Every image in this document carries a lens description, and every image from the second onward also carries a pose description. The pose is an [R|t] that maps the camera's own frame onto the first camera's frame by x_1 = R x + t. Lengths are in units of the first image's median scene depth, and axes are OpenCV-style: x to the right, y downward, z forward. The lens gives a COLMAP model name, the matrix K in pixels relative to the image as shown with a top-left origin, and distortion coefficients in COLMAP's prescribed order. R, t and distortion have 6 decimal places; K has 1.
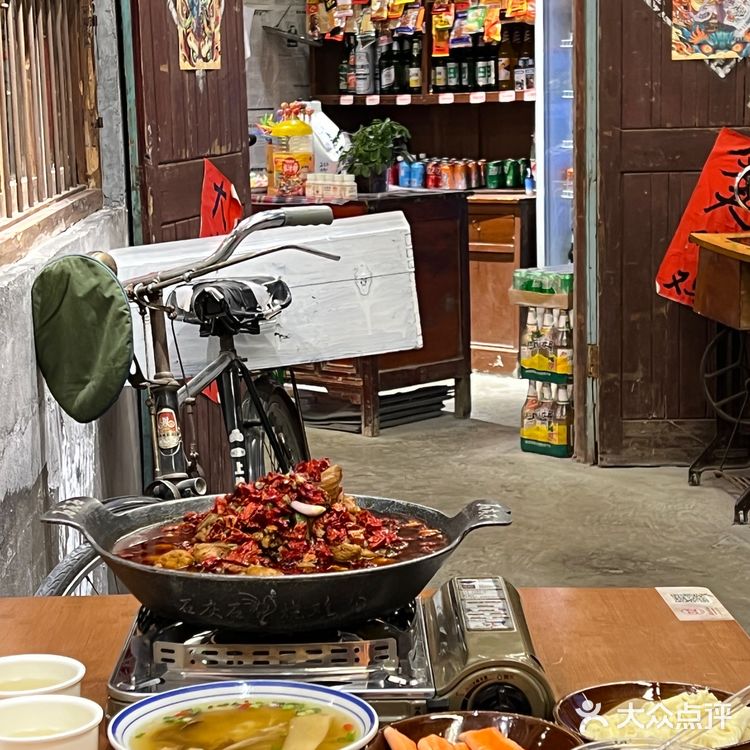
lens RADIAL K [[1882.6, 0, 373.1], [0, 1882.6, 381.2], [0, 0, 1]] dist [0.079242, 0.000000]
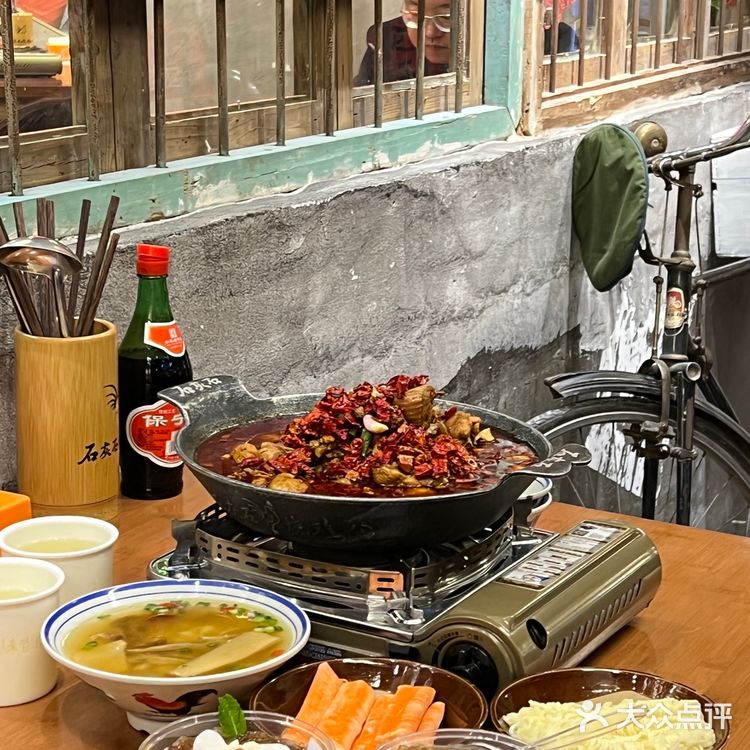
lens RADIAL K [[1806.8, 0, 395.7], [0, 1806.8, 360.2], [0, 0, 1]] dist [0.145450, 0.000000]
pose [[0.872234, 0.147377, -0.466355, 0.168550], [-0.108749, 0.988091, 0.108859, -0.028500], [0.476845, -0.044235, 0.877874, 0.075087]]
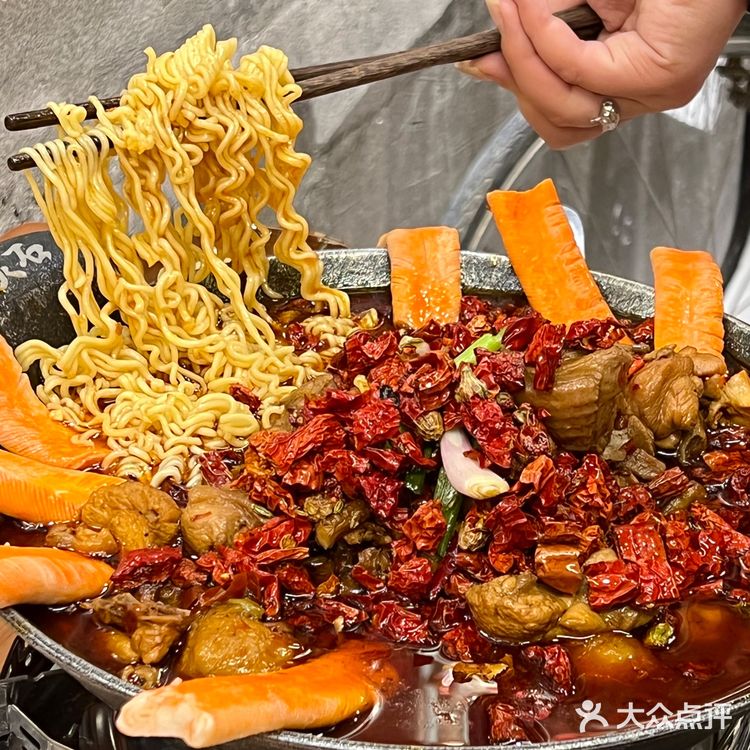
lens RADIAL K [[2099.4, 0, 374.6], [0, 2099.4, 380.9], [0, 0, 1]] dist [0.072953, 0.000000]
pose [[0.898424, 0.236542, -0.369975, 0.041666], [-0.095979, 0.927926, 0.360197, -0.038274], [0.428511, -0.288100, 0.856374, 0.263850]]
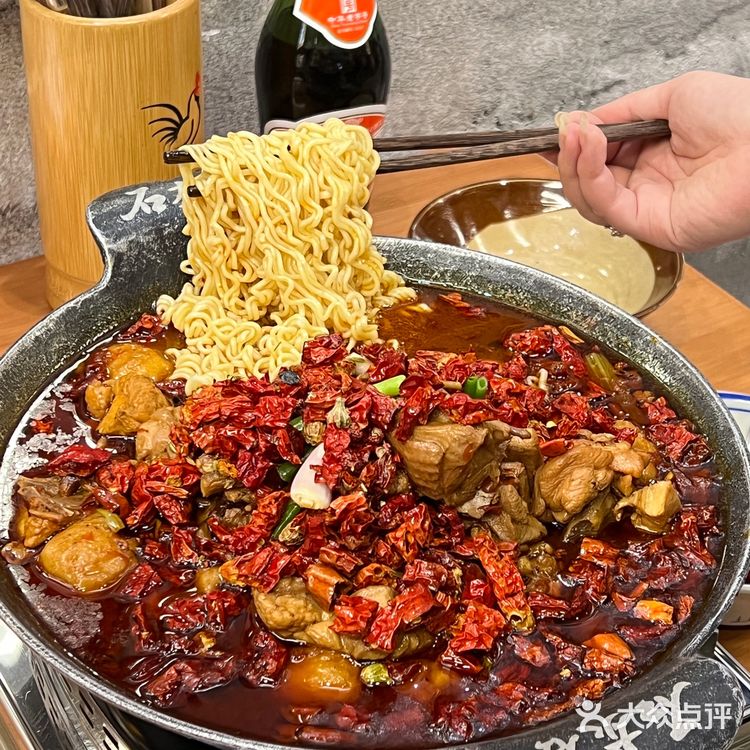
lens RADIAL K [[1682.5, 0, 379.0], [0, 1682.5, 374.2], [0, 0, 1]] dist [0.129229, 0.000000]
pose [[0.513813, 0.540178, -0.666486, 0.093538], [-0.179631, 0.827399, 0.532113, -0.067281], [0.838885, -0.153685, 0.522161, 0.332661]]
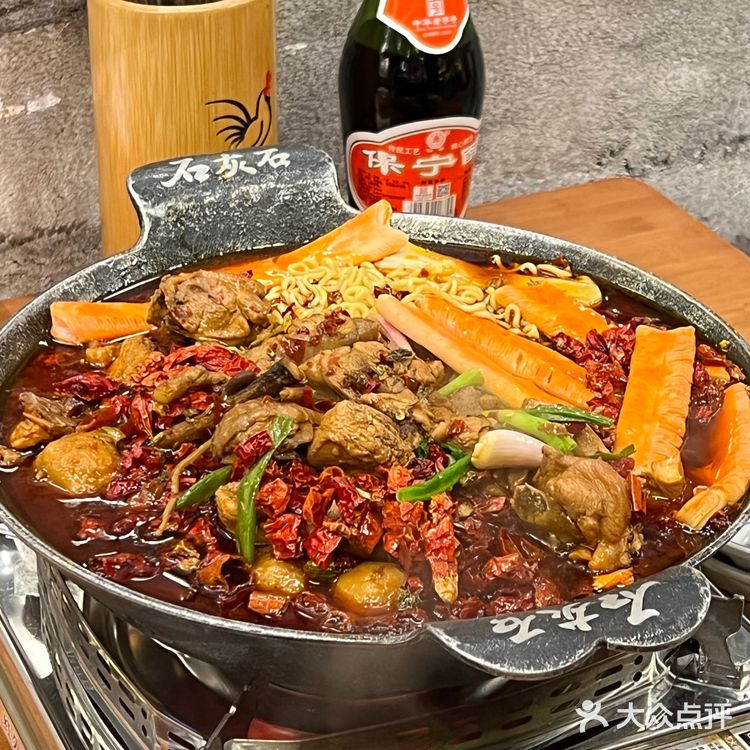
lens RADIAL K [[2171.8, 0, 369.8], [0, 2171.8, 370.9], [0, 0, 1]] dist [0.176631, 0.000000]
pose [[0.413257, 0.469600, -0.780188, 0.151391], [-0.152332, 0.880349, 0.449199, -0.068442], [0.897783, -0.066787, 0.435346, 0.324890]]
